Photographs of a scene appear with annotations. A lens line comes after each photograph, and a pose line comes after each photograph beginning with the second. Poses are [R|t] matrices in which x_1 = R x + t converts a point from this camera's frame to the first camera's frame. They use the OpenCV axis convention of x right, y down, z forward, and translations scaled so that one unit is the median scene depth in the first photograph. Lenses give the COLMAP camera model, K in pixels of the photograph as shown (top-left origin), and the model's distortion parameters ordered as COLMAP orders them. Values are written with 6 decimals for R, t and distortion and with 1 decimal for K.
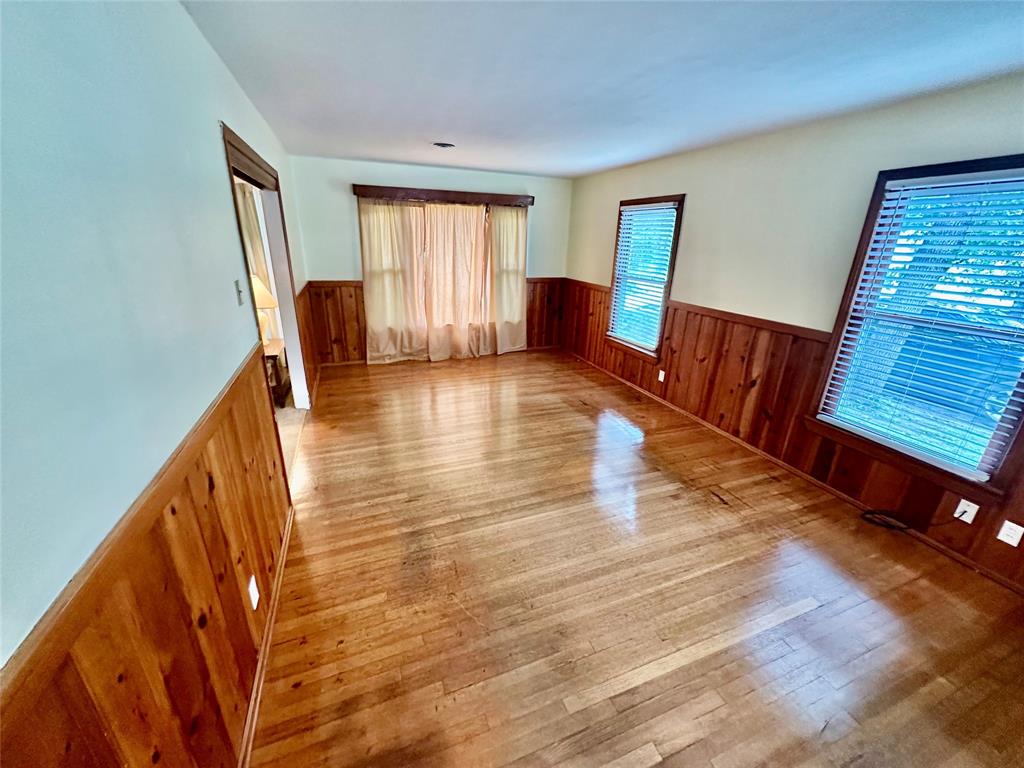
lens RADIAL K [[408.5, 0, 511.2], [0, 408.5, 381.5], [0, 0, 1]] dist [-0.005749, 0.001028]
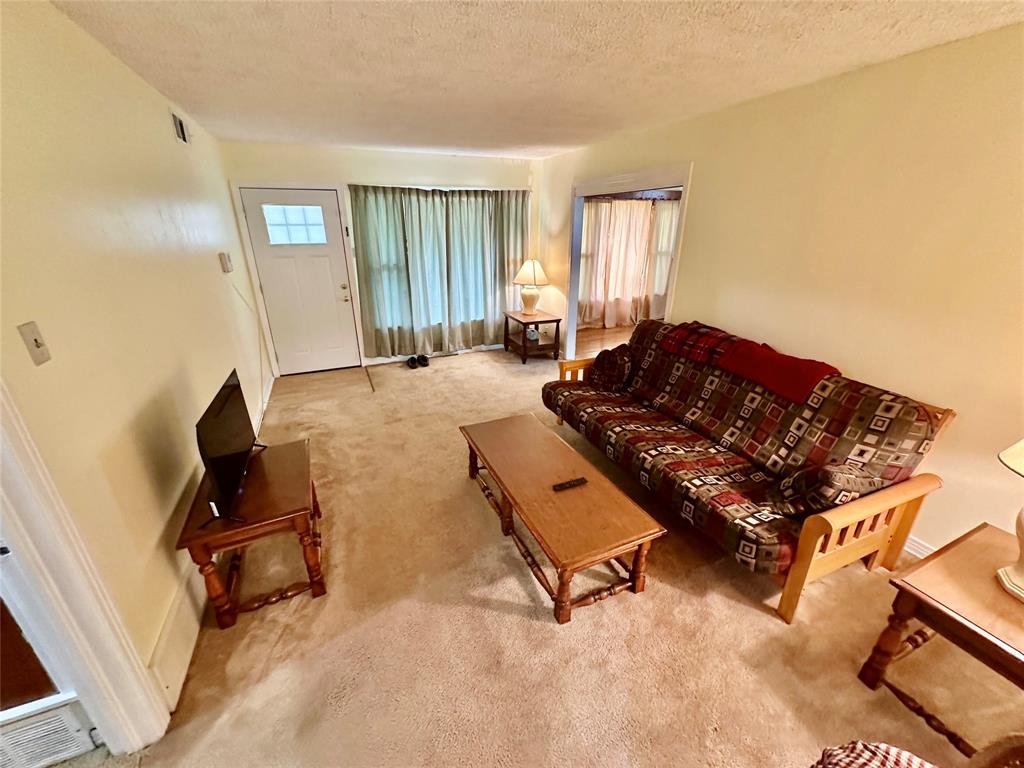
lens RADIAL K [[408.5, 0, 509.7], [0, 408.5, 388.2], [0, 0, 1]] dist [-0.005749, 0.001028]
pose [[0.998298, -0.047559, 0.033747, -0.701943], [0.046394, 0.998327, 0.034499, 0.100412], [-0.035332, -0.032875, 0.998835, -0.311154]]
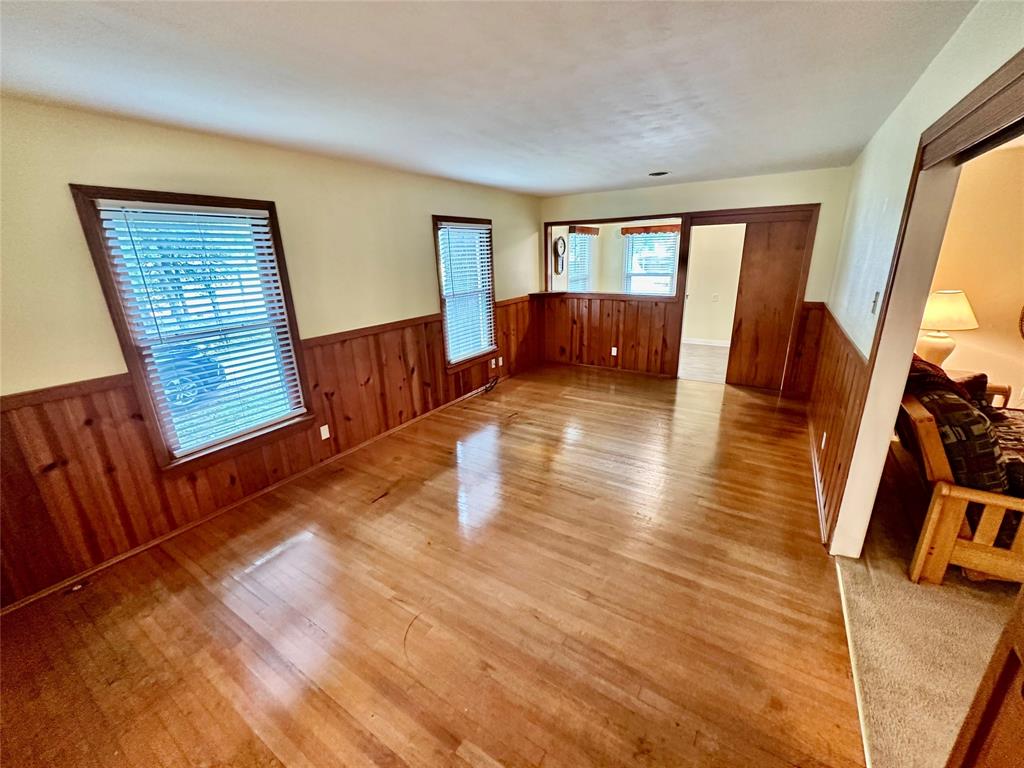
lens RADIAL K [[408.5, 0, 511.7], [0, 408.5, 385.2], [0, 0, 1]] dist [-0.005749, 0.001028]
pose [[-0.590641, -0.249819, 0.767290, -0.431745], [0.286018, 0.824322, 0.488557, -0.374870], [-0.754544, 0.508020, -0.415426, 1.020989]]
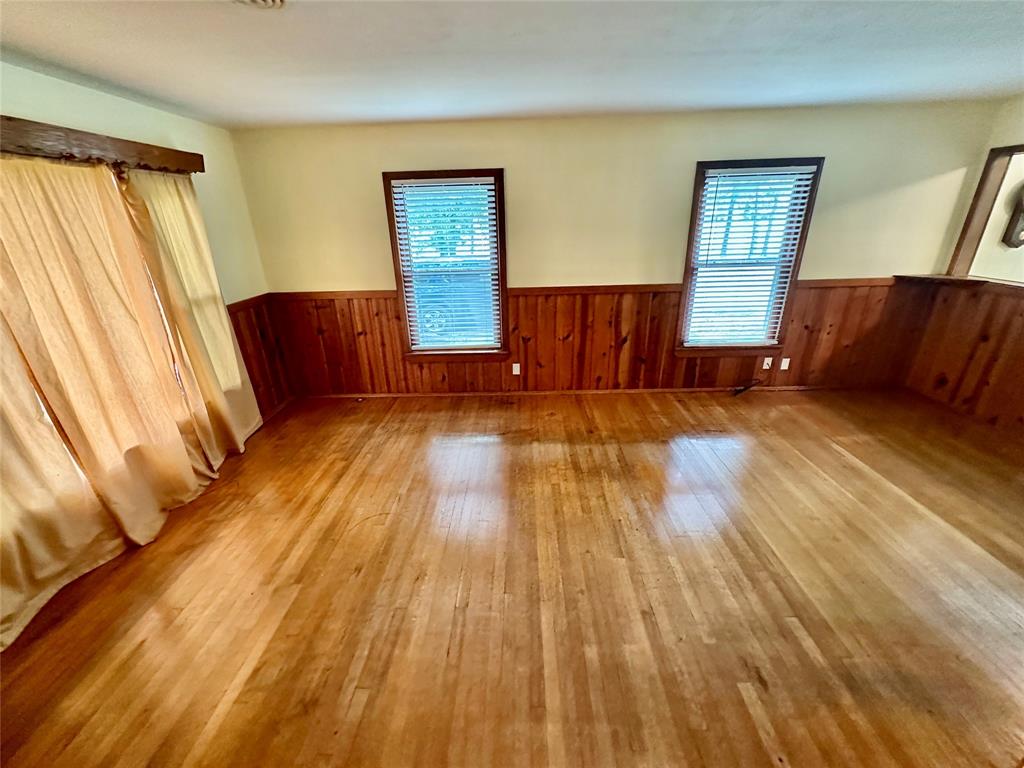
lens RADIAL K [[408.5, 0, 511.0], [0, 408.5, 385.3], [0, 0, 1]] dist [-0.005749, 0.001028]
pose [[0.380961, -0.384895, 0.840669, -0.439172], [0.343663, 0.903039, 0.257715, -0.227631], [-0.858350, 0.190727, 0.476297, 0.580041]]
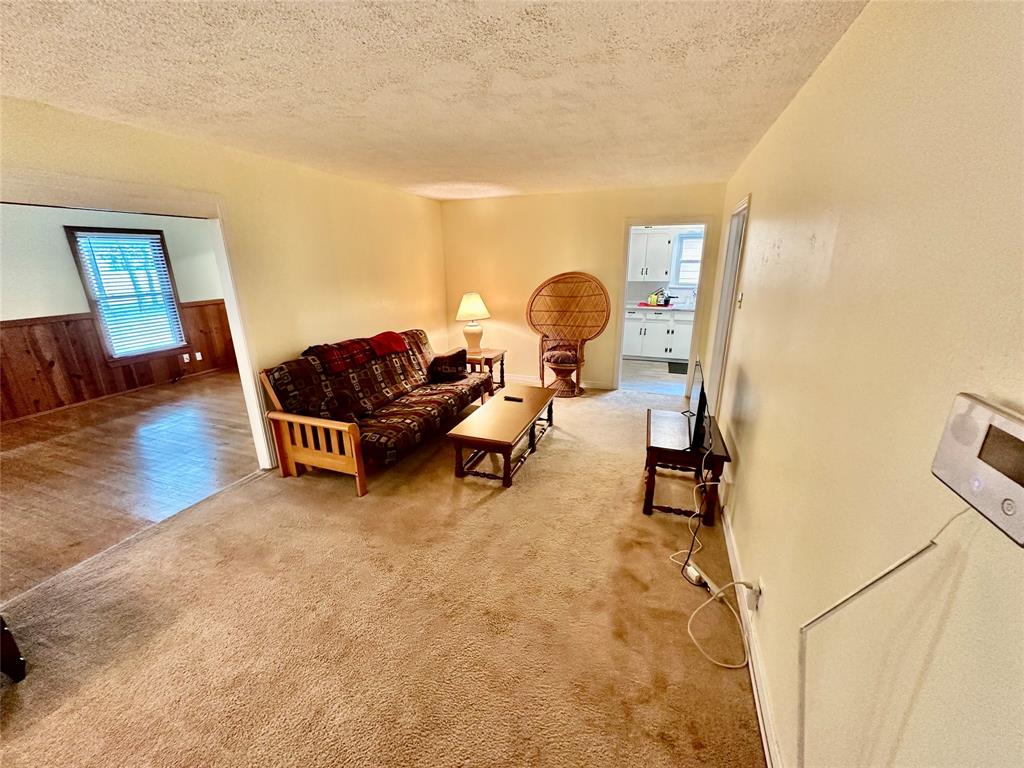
lens RADIAL K [[408.5, 0, 512.3], [0, 408.5, 383.3], [0, 0, 1]] dist [-0.005749, 0.001028]
pose [[-0.754780, -0.209818, 0.621517, -1.140496], [0.209883, 0.820417, 0.531850, -0.269941], [-0.621495, 0.531876, -0.575198, 0.665130]]
